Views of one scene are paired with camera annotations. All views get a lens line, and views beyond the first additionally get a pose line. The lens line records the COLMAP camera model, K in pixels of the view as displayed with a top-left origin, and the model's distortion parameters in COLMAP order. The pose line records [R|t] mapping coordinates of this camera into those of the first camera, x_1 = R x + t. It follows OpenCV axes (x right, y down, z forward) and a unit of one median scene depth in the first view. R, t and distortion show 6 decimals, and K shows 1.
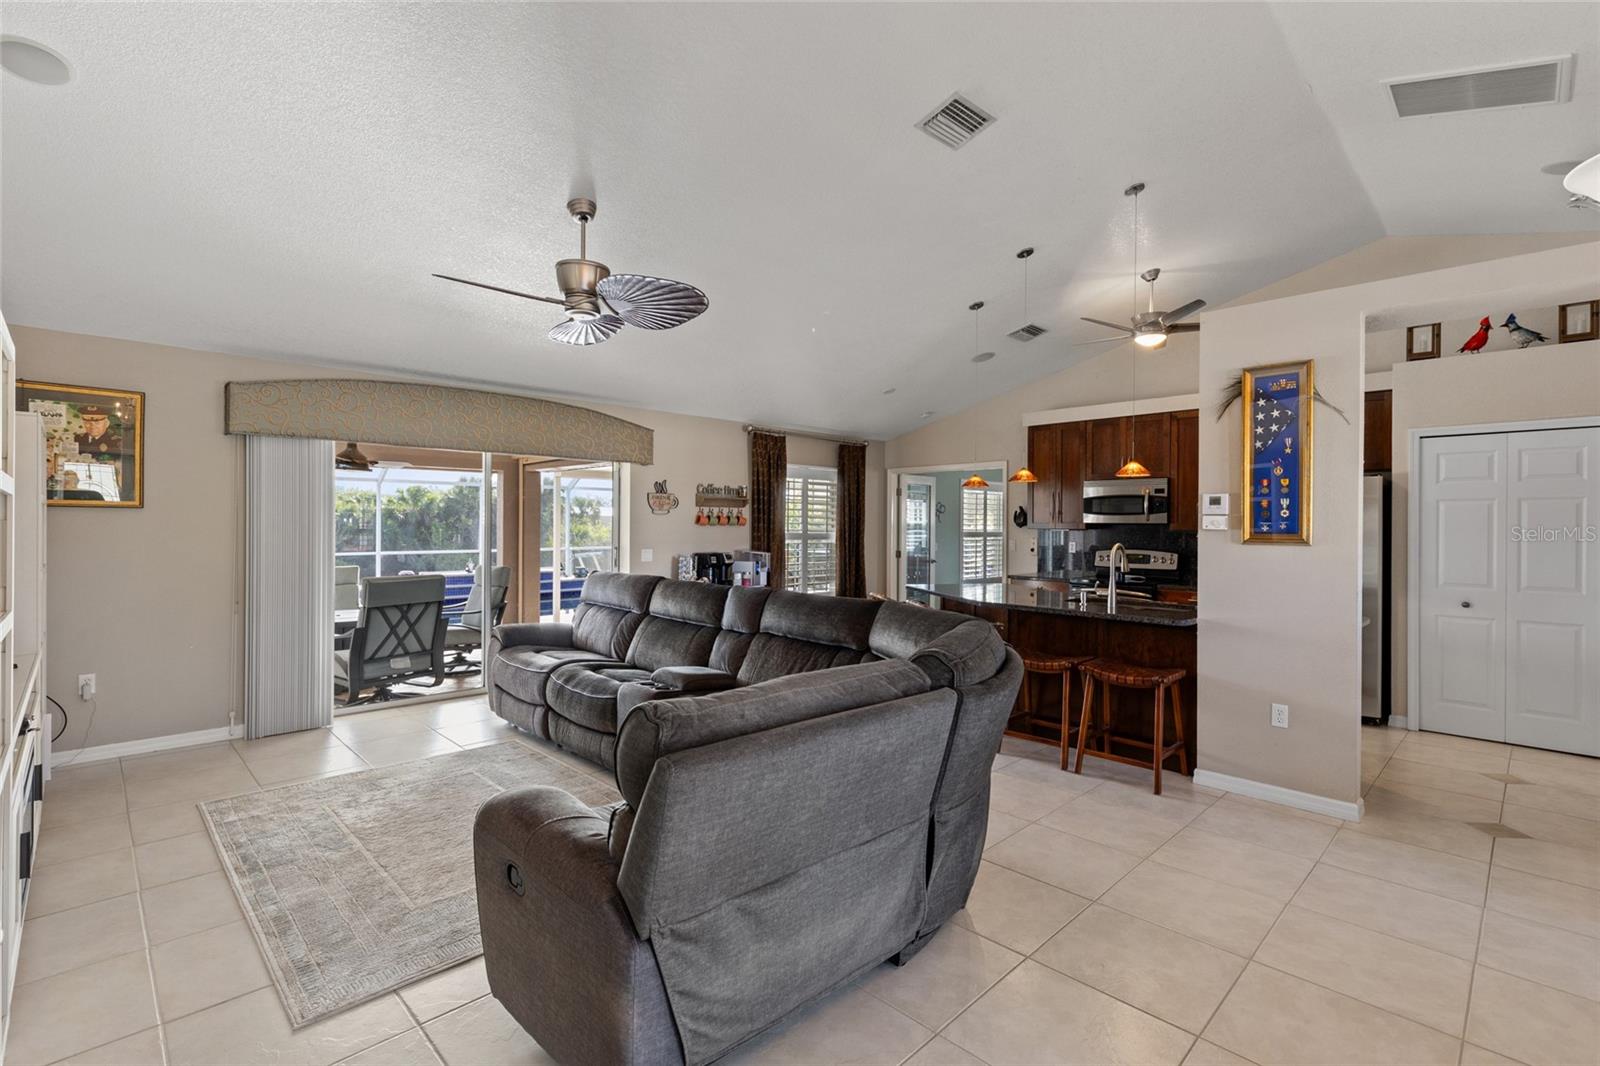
lens RADIAL K [[727.8, 0, 795.4], [0, 727.8, 527.5], [0, 0, 1]] dist [0.005967, -0.001956]
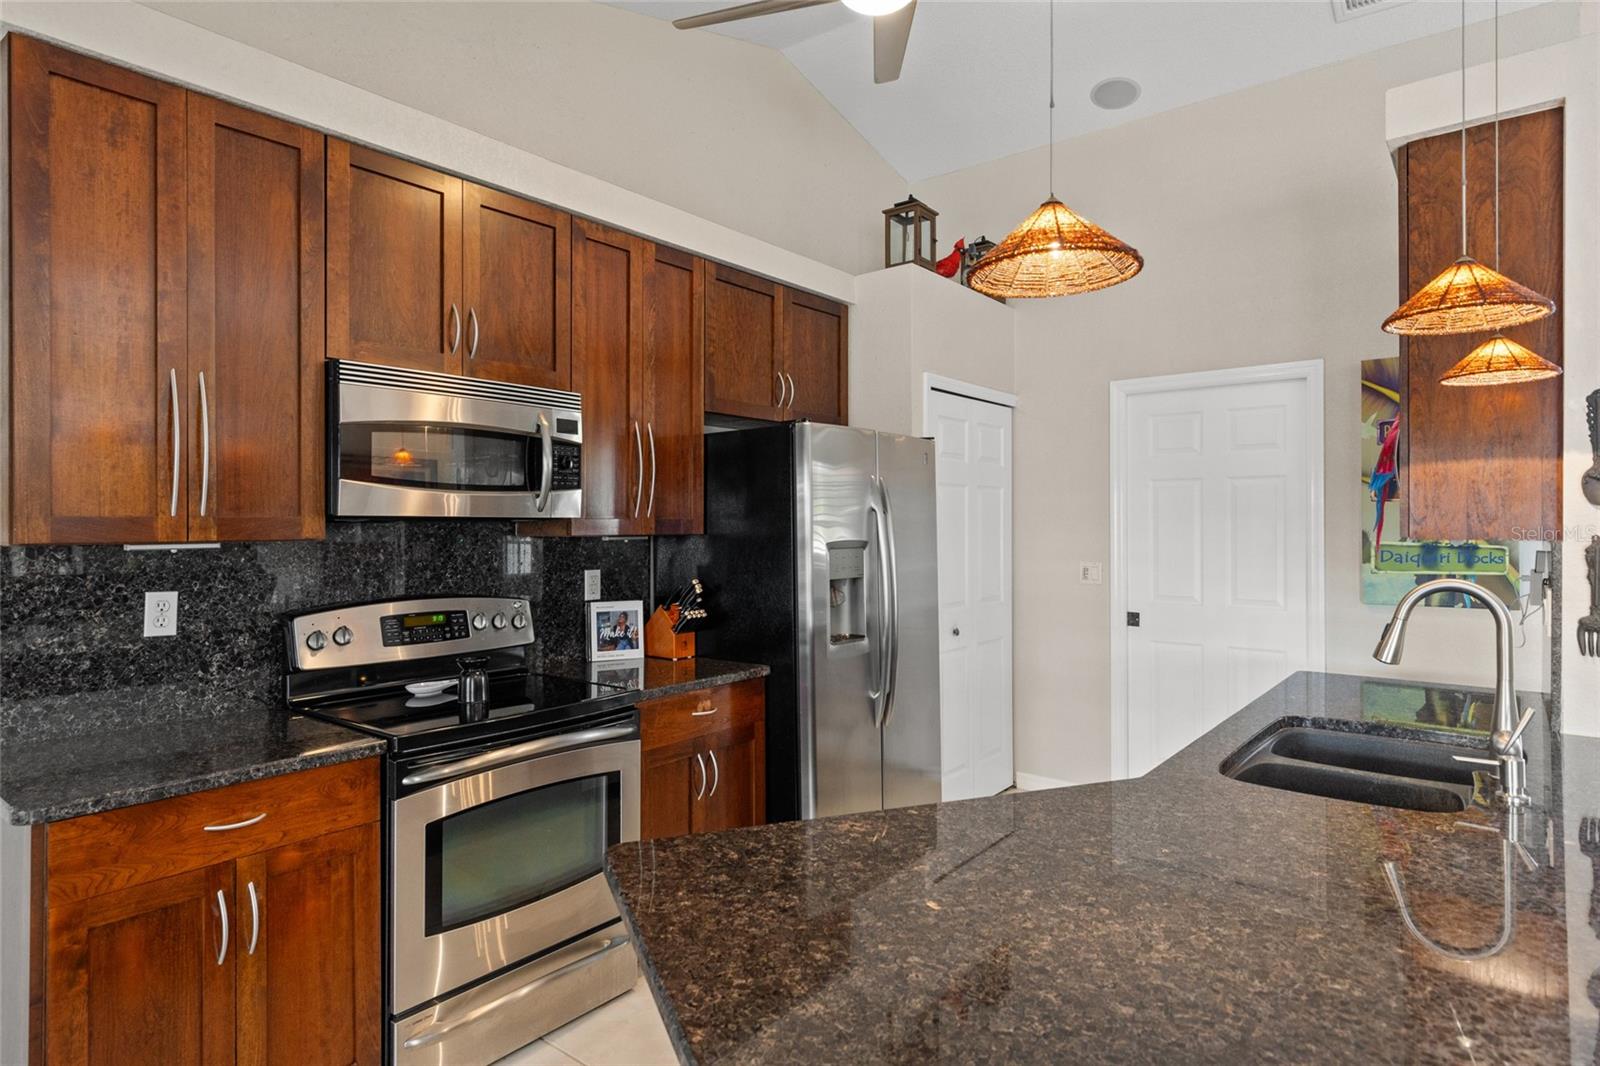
lens RADIAL K [[893.4, 0, 804.6], [0, 893.4, 514.8], [0, 0, 1]] dist [0.009619, -0.003431]
pose [[-0.128166, 0.002987, 0.991748, 0.052002], [0.005526, 0.999982, -0.002298, -0.005264], [-0.991737, 0.005186, -0.128180, 0.892729]]
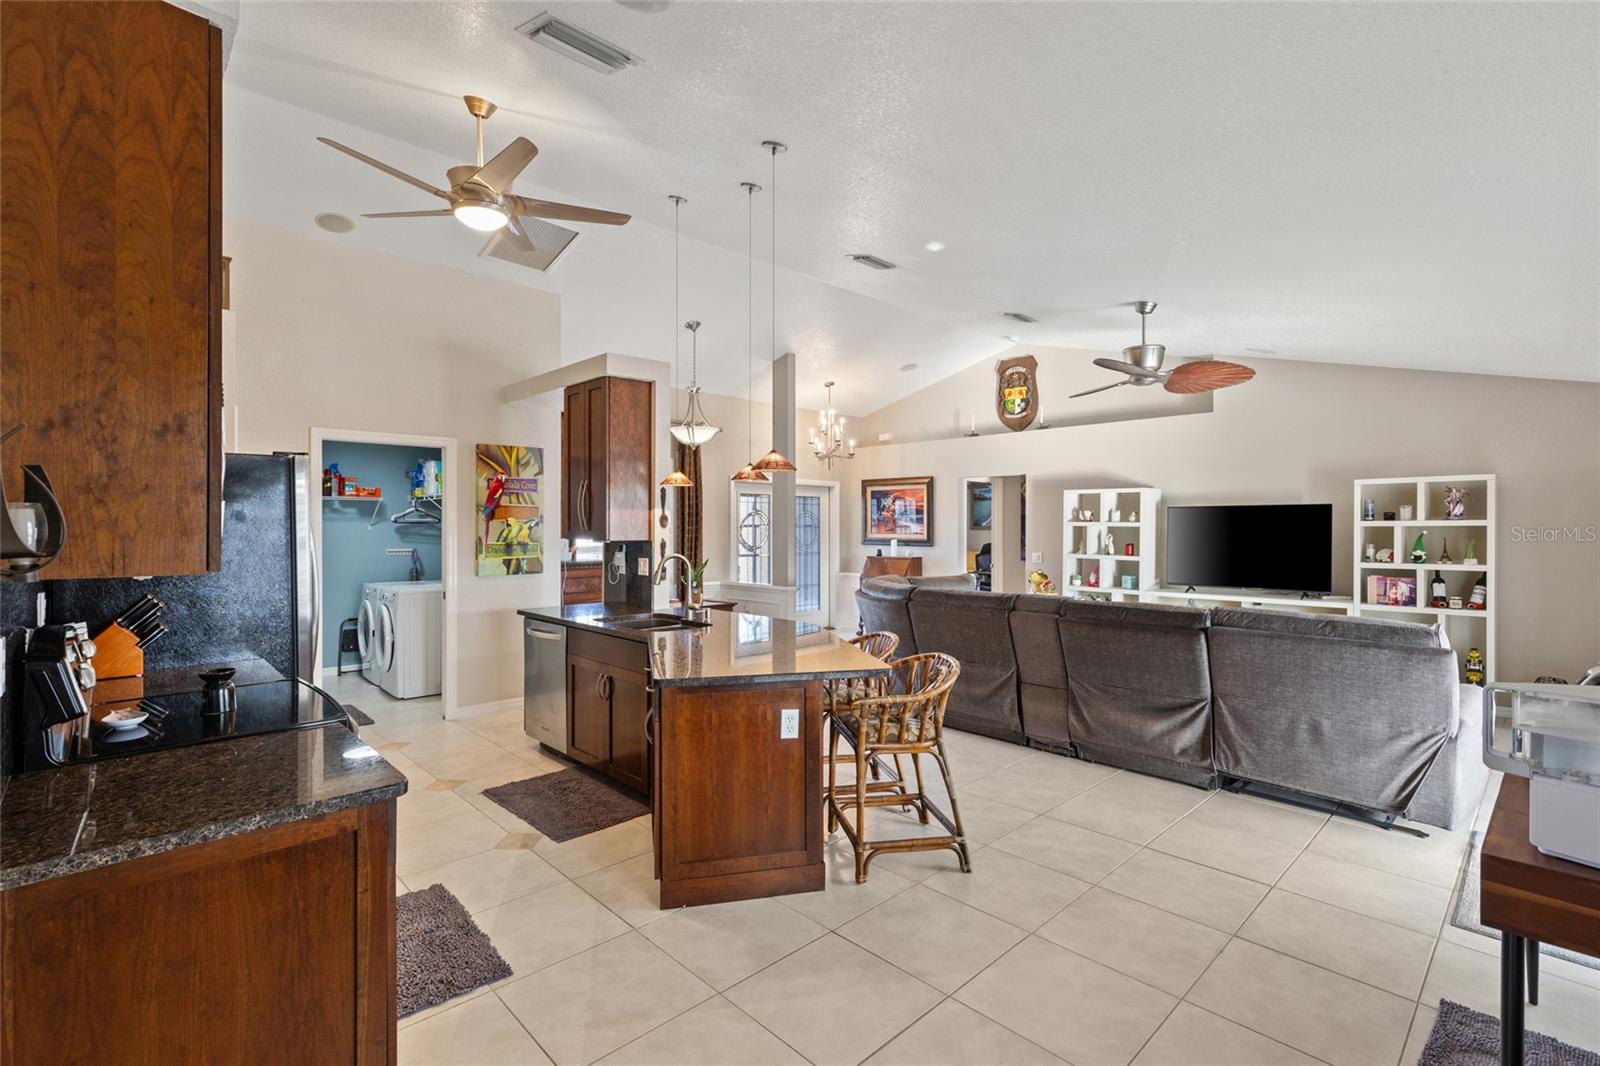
lens RADIAL K [[727.8, 0, 797.4], [0, 727.8, 523.2], [0, 0, 1]] dist [0.005967, -0.001956]
pose [[-0.999848, -0.008120, 0.015448, 0.181862], [-0.008108, 0.999967, 0.000844, -0.013485], [-0.015454, 0.000718, -0.999880, 1.291822]]
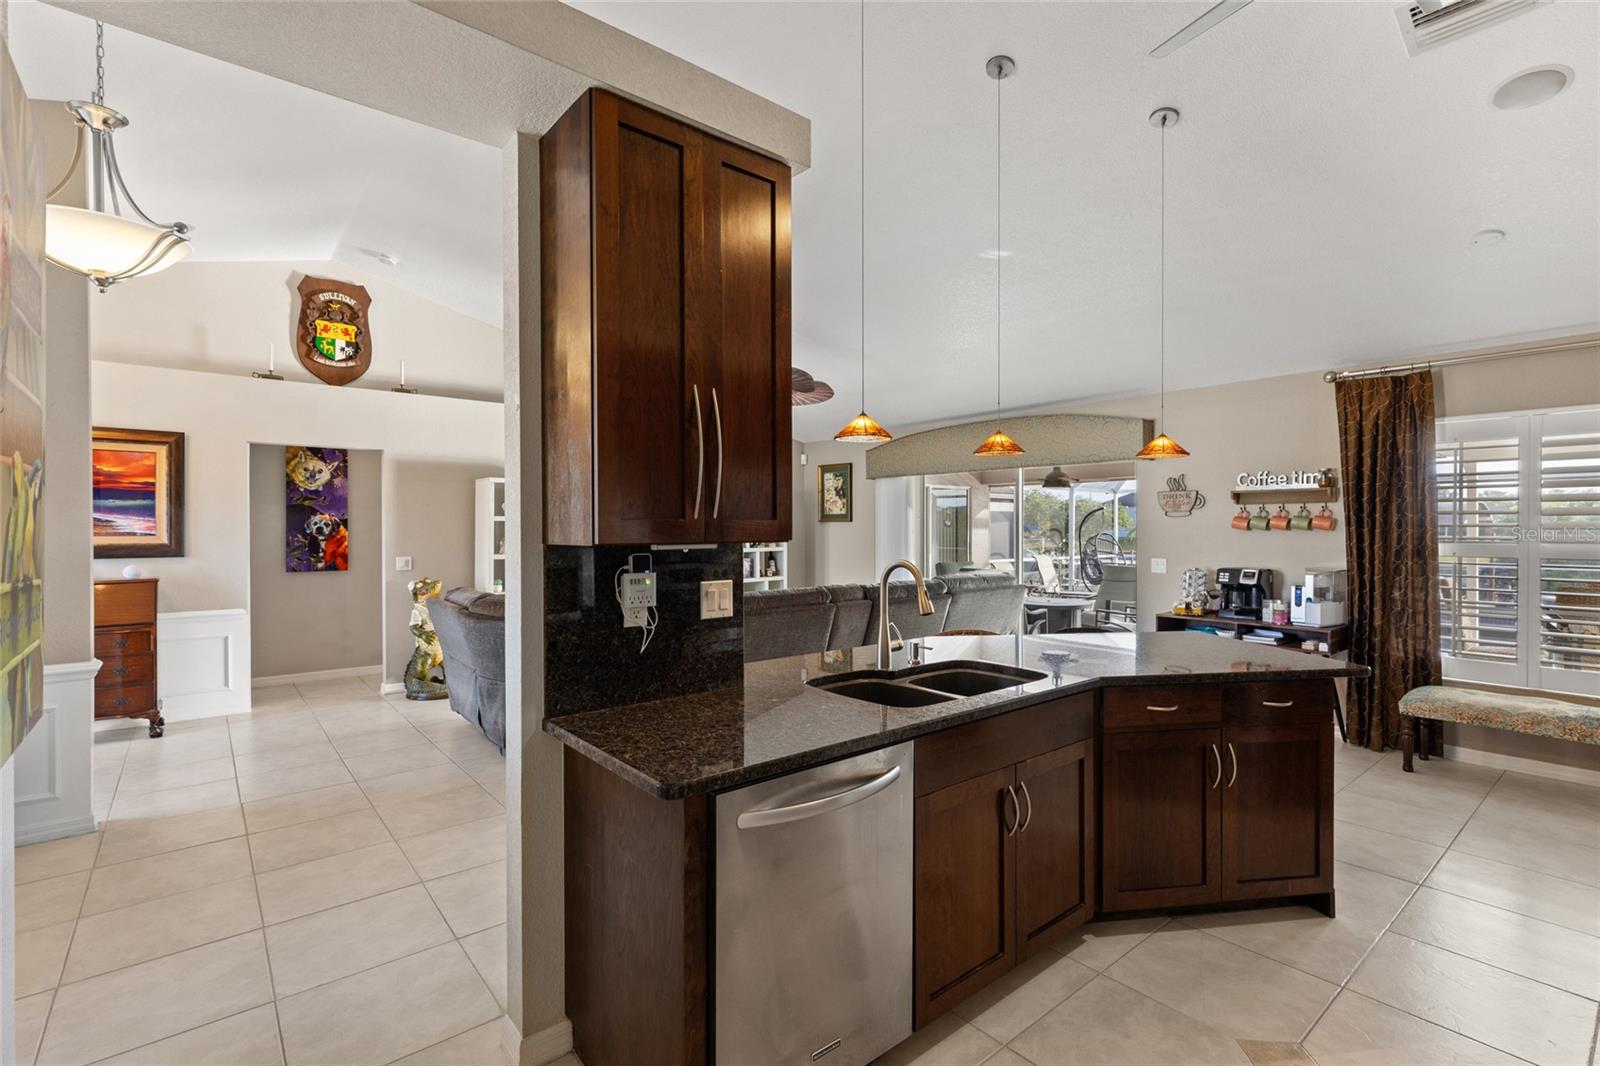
lens RADIAL K [[727.8, 0, 801.0], [0, 727.8, 530.7], [0, 0, 1]] dist [0.005967, -0.001956]
pose [[-0.081960, -0.002027, -0.996634, 0.667015], [-0.004365, 0.999989, -0.001675, 0.000575], [0.996626, 0.004213, -0.081968, 0.645852]]
